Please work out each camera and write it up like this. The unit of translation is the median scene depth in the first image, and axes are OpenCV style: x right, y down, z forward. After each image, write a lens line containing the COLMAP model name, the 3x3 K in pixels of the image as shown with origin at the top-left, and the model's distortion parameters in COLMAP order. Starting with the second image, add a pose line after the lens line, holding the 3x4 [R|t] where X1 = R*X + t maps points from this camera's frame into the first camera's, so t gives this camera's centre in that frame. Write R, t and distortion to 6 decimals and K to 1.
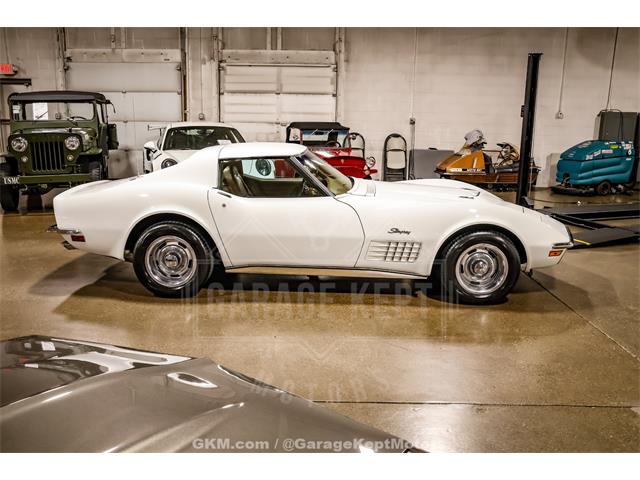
lens RADIAL K [[593.1, 0, 319.9], [0, 593.1, 241.7], [0, 0, 1]] dist [-0.126481, 0.186319]
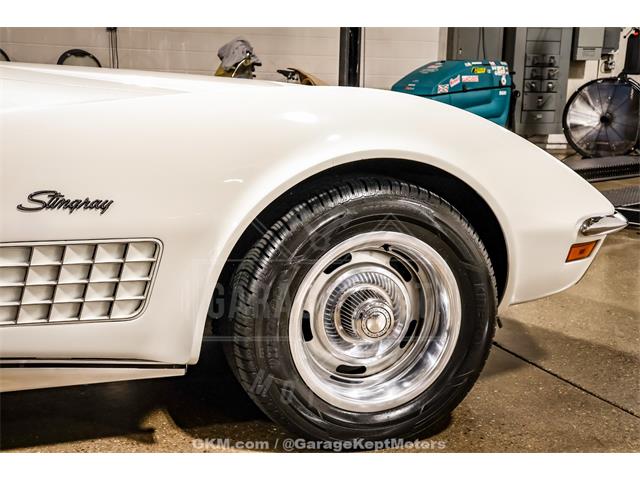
lens RADIAL K [[888.1, 0, 321.6], [0, 888.1, 241.5], [0, 0, 1]] dist [0.112179, -0.002700]
pose [[0.931051, -0.059957, 0.359928, 0.040017], [0.070263, 0.997406, -0.015605, 0.005191], [-0.358059, 0.039818, 0.932849, 0.249571]]
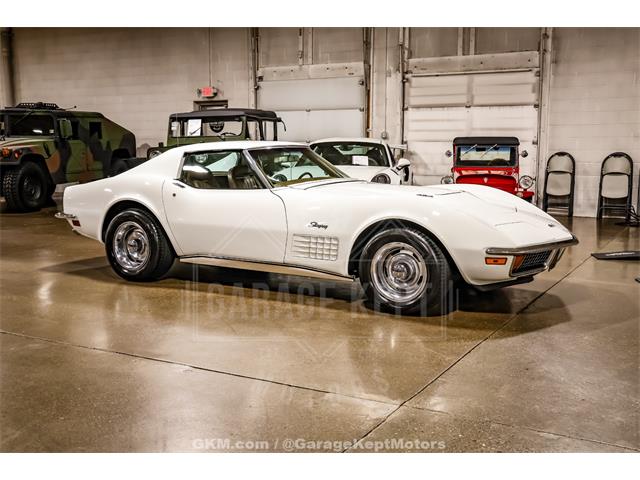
lens RADIAL K [[742.8, 0, 319.7], [0, 742.8, 240.5], [0, 0, 1]] dist [-0.023535, 0.313840]
pose [[0.875668, 0.046549, -0.480664, 0.286862], [-0.092228, 0.993143, -0.071841, 0.036906], [0.474024, 0.107240, 0.873957, -0.007488]]
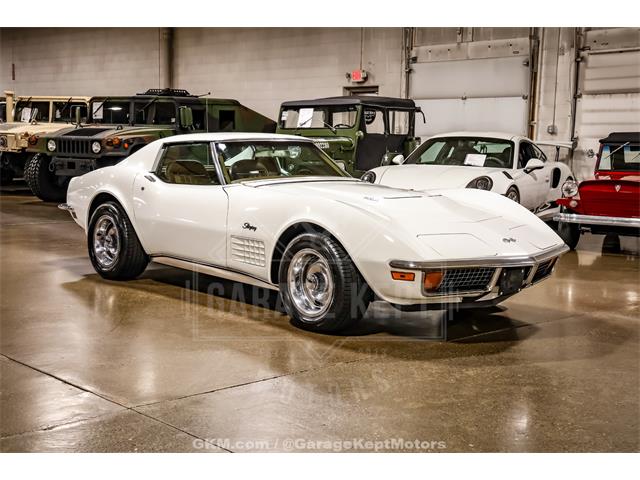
lens RADIAL K [[918.6, 0, 321.2], [0, 918.6, 239.7], [0, 0, 1]] dist [0.100220, 0.430978]
pose [[0.681991, 0.079374, -0.727041, 0.474833], [-0.168361, 0.984433, -0.050453, 0.020416], [0.711718, 0.156814, 0.684738, 0.072889]]
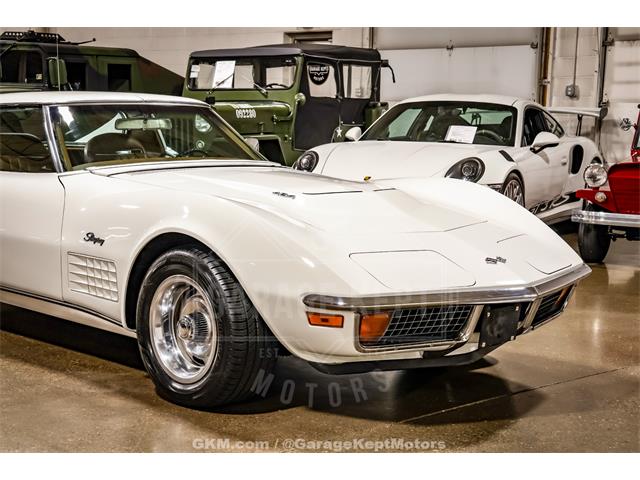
lens RADIAL K [[1203.7, 0, 316.4], [0, 1203.7, 239.3], [0, 0, 1]] dist [0.288493, 0.211014]
pose [[0.706315, 0.076752, -0.703725, 0.431414], [-0.162815, 0.985067, -0.055978, 0.004955], [0.688920, 0.154115, 0.708264, 0.146756]]
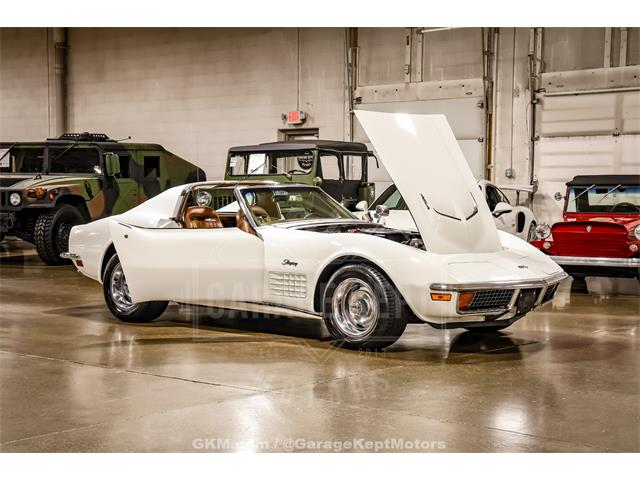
lens RADIAL K [[1176.0, 0, 319.9], [0, 1176.0, 241.7], [0, 0, 1]] dist [0.270626, 0.155132]
pose [[0.763408, 0.018431, -0.645653, 0.567518], [-0.133596, 0.982484, -0.129915, 0.076848], [0.631949, 0.185435, 0.752498, -0.160227]]
